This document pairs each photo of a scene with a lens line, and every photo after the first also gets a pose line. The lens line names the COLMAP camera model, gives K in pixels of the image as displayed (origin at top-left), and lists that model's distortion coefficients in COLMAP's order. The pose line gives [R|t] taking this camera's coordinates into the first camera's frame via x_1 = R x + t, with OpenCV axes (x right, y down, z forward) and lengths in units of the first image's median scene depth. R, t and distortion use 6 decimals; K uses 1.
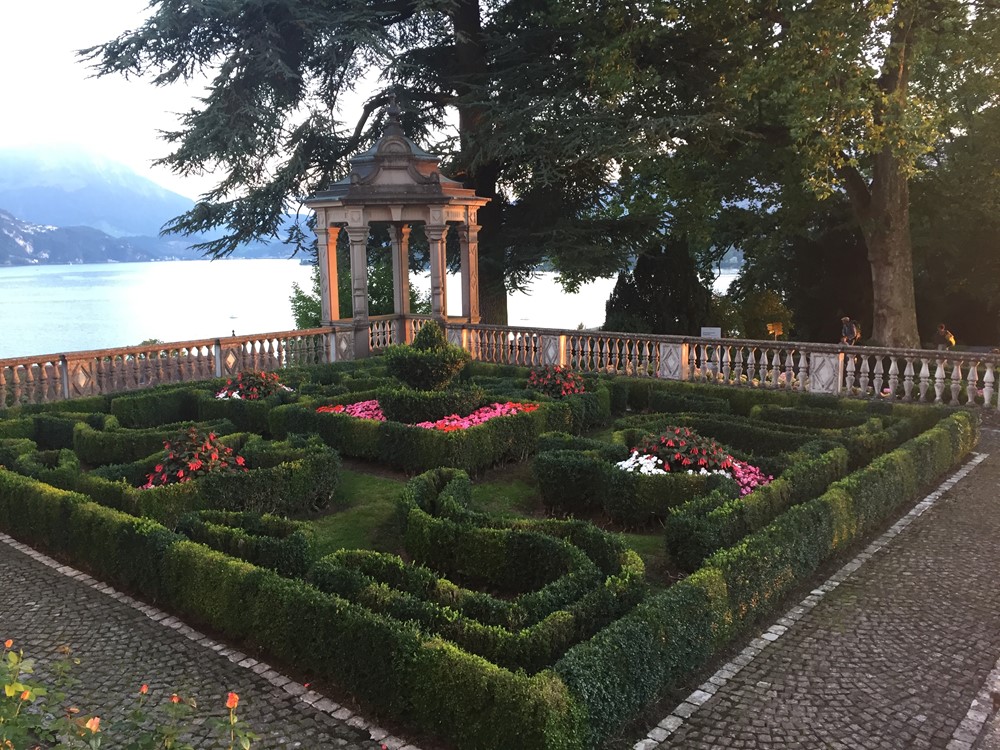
lens RADIAL K [[877.5, 0, 500.7], [0, 877.5, 375.3], [0, 0, 1]] dist [0.083142, -0.109858]
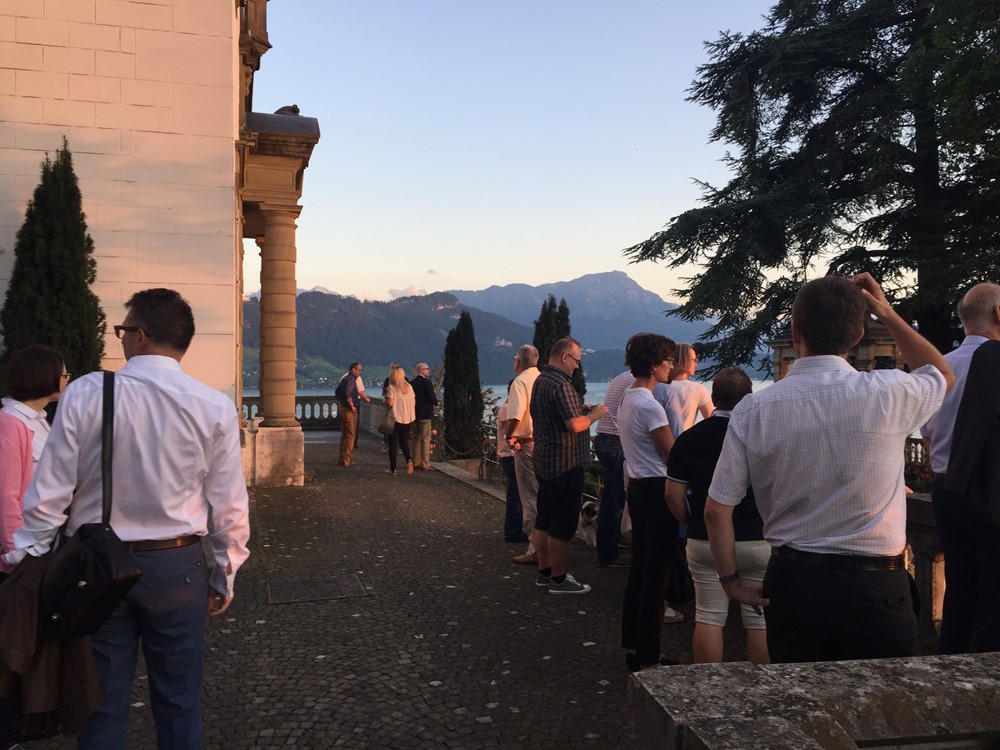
lens RADIAL K [[877.5, 0, 499.3], [0, 877.5, 375.5], [0, 0, 1]] dist [0.083142, -0.109858]
pose [[0.846147, 0.016168, -0.532704, 0.135440], [-0.087580, 0.990170, -0.109060, 0.036336], [0.525704, 0.138935, 0.839245, -0.317108]]
